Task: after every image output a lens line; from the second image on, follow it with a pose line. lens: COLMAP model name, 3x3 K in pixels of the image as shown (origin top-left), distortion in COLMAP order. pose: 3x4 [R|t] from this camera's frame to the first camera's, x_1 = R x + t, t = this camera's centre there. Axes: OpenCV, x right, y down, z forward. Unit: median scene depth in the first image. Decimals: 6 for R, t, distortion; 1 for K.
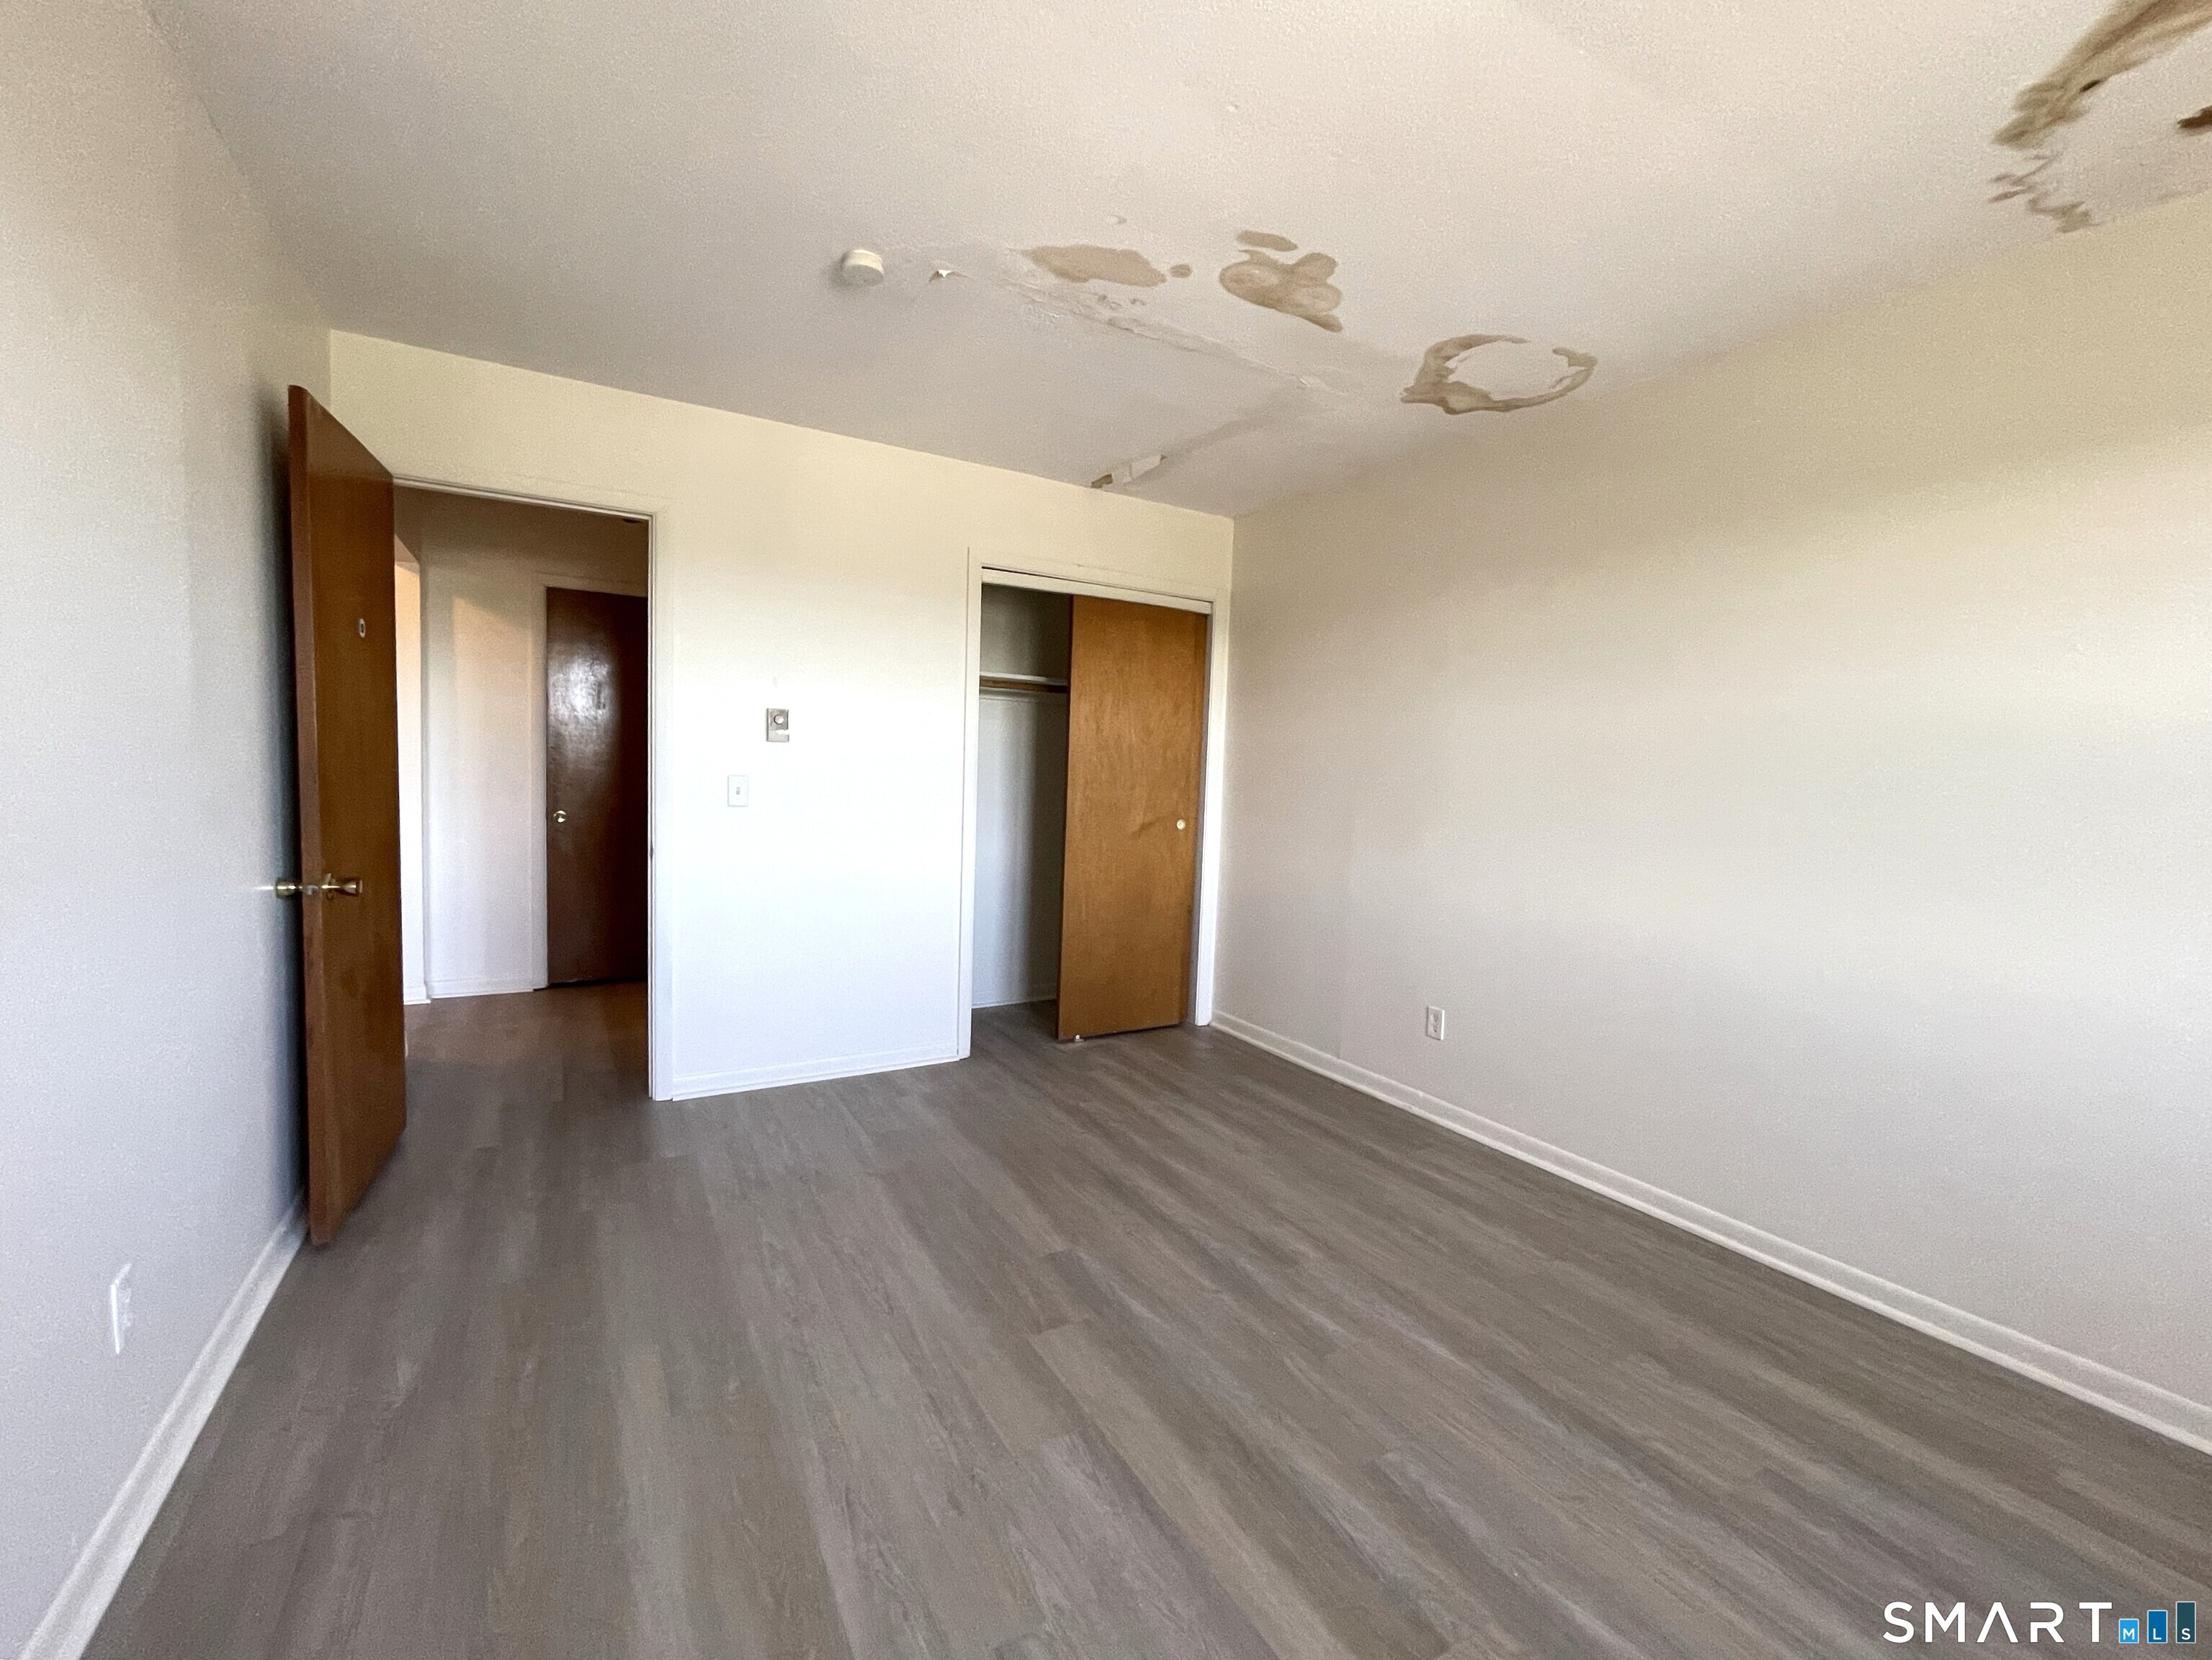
lens RADIAL K [[917.6, 0, 1106.0], [0, 917.6, 830.0], [0, 0, 1]] dist [-0.006037, 0.000449]
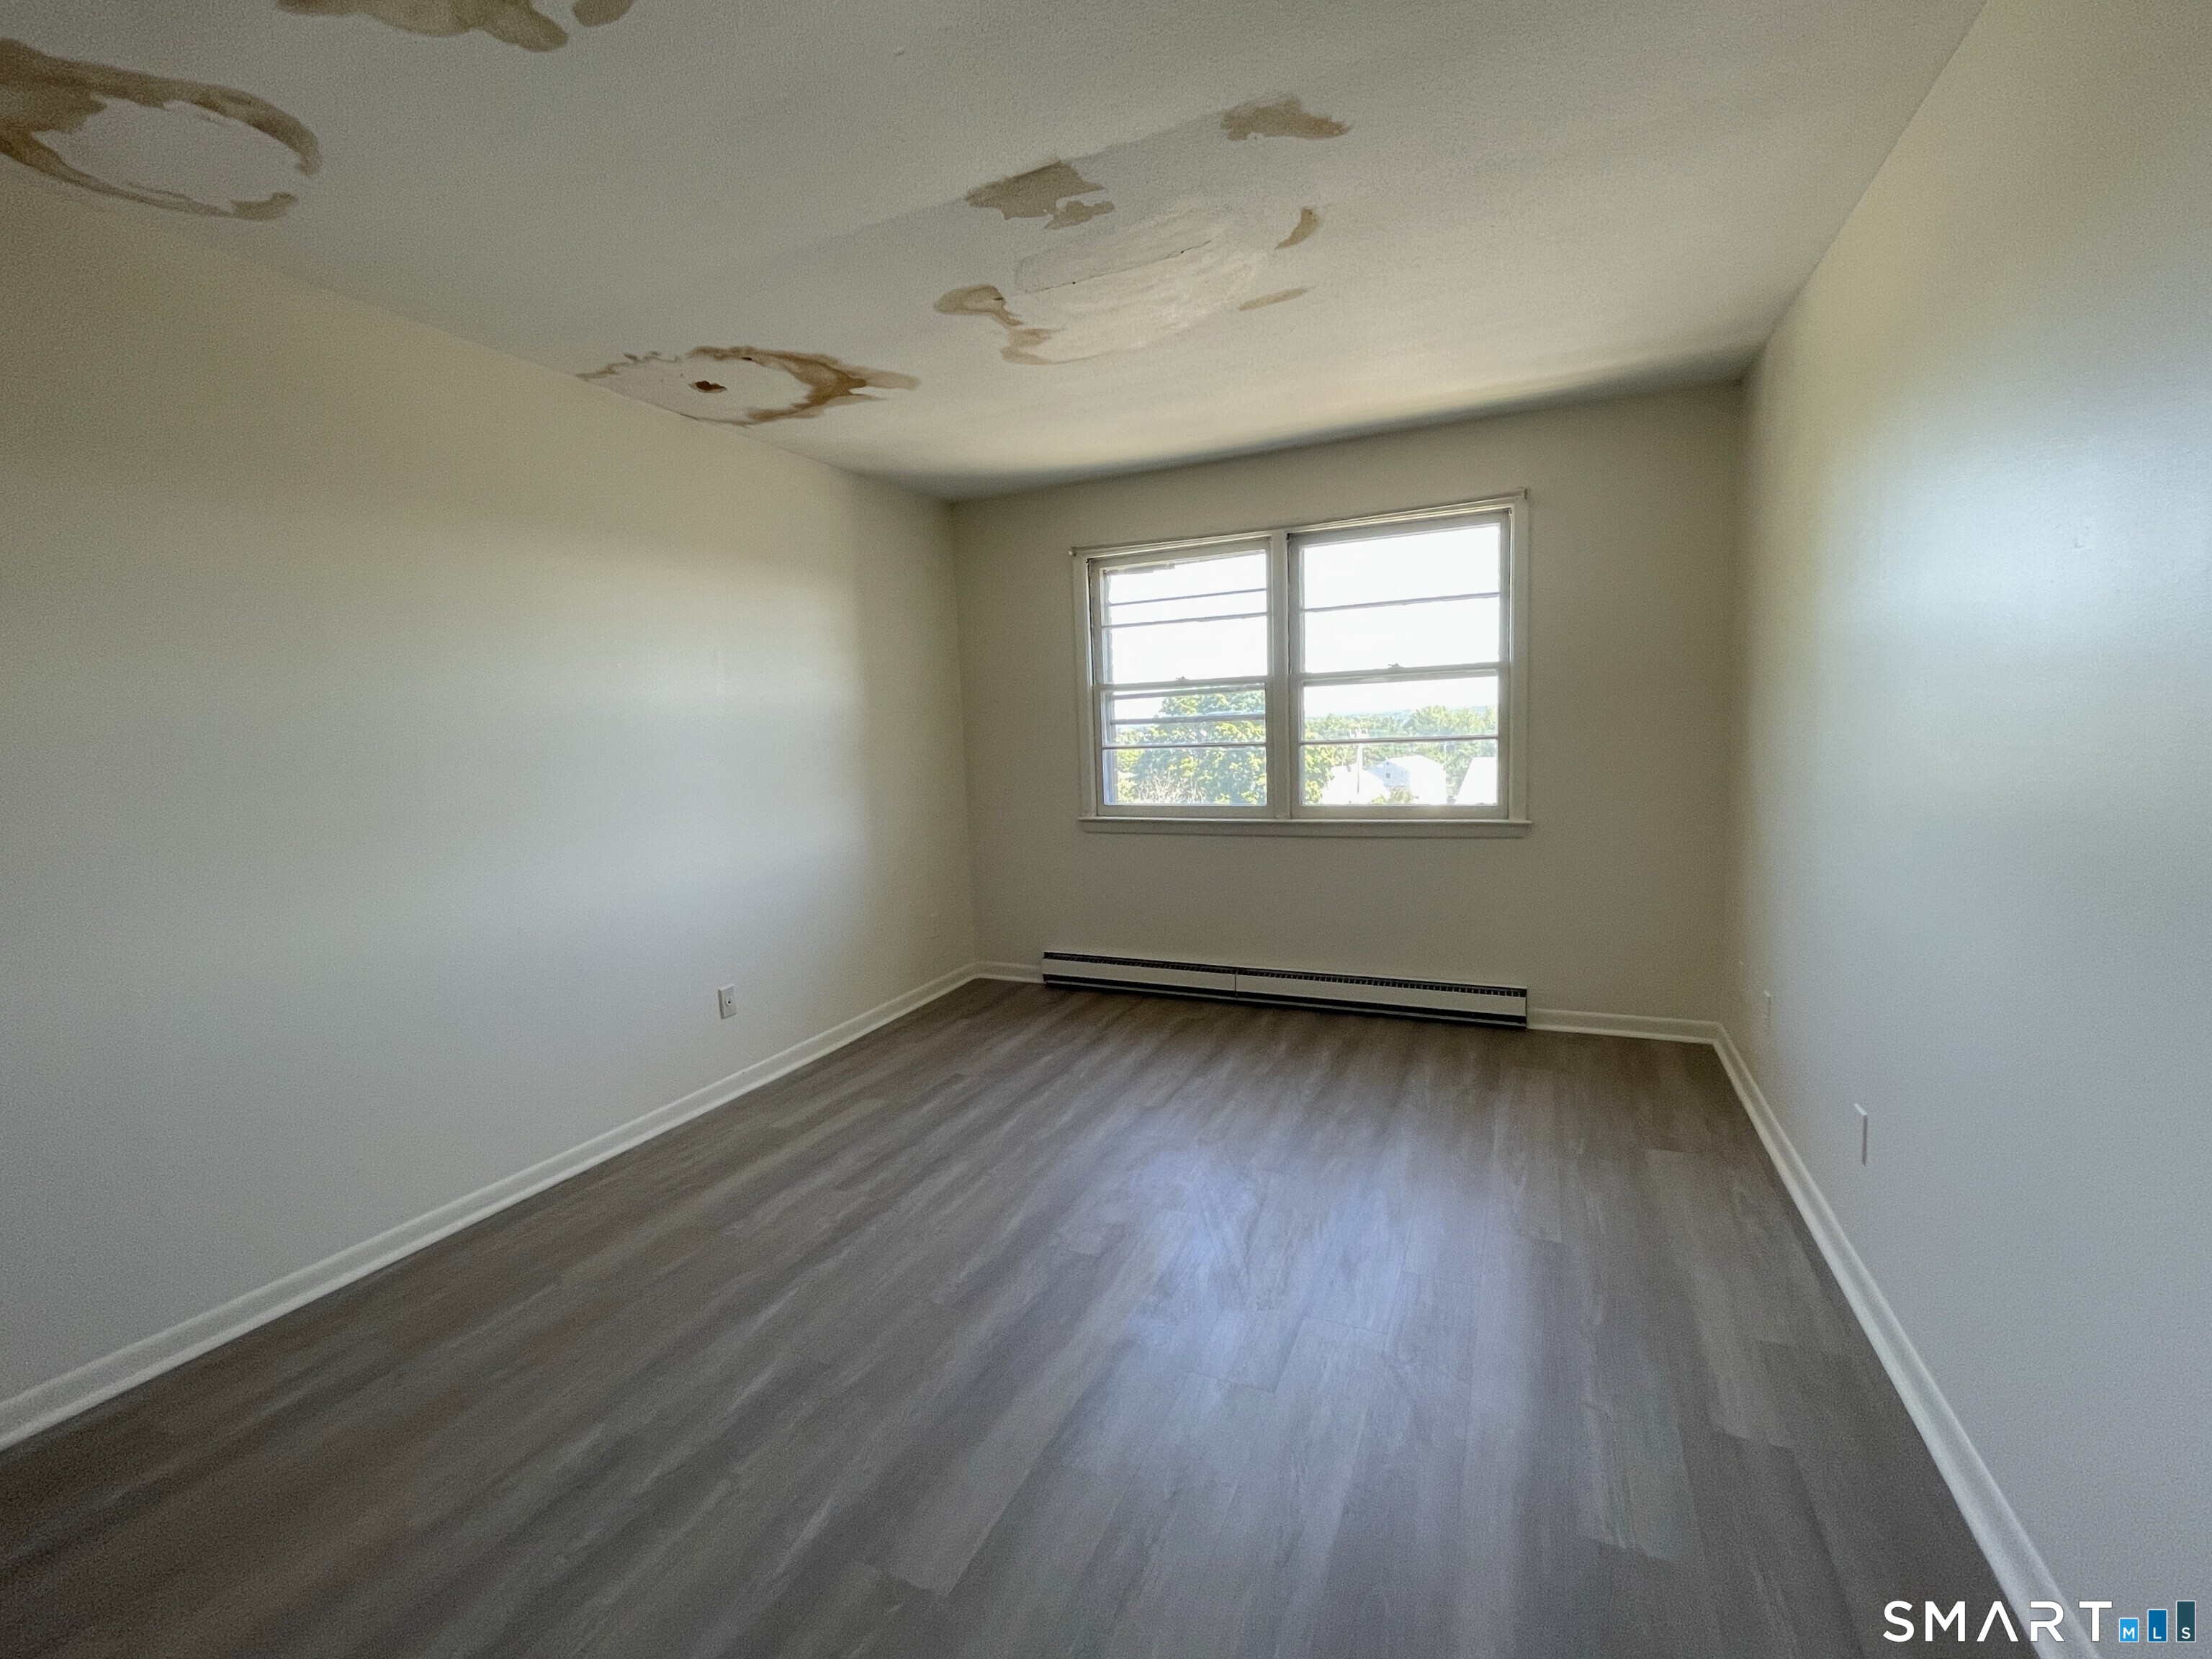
lens RADIAL K [[857.0, 0, 1139.6], [0, 857.0, 808.6], [0, 0, 1]] dist [-0.003781, -0.000114]
pose [[-0.573256, -0.087312, 0.814711, -0.625371], [0.070543, 0.985355, 0.155236, -0.120487], [-0.816334, 0.146462, -0.558702, 1.118764]]
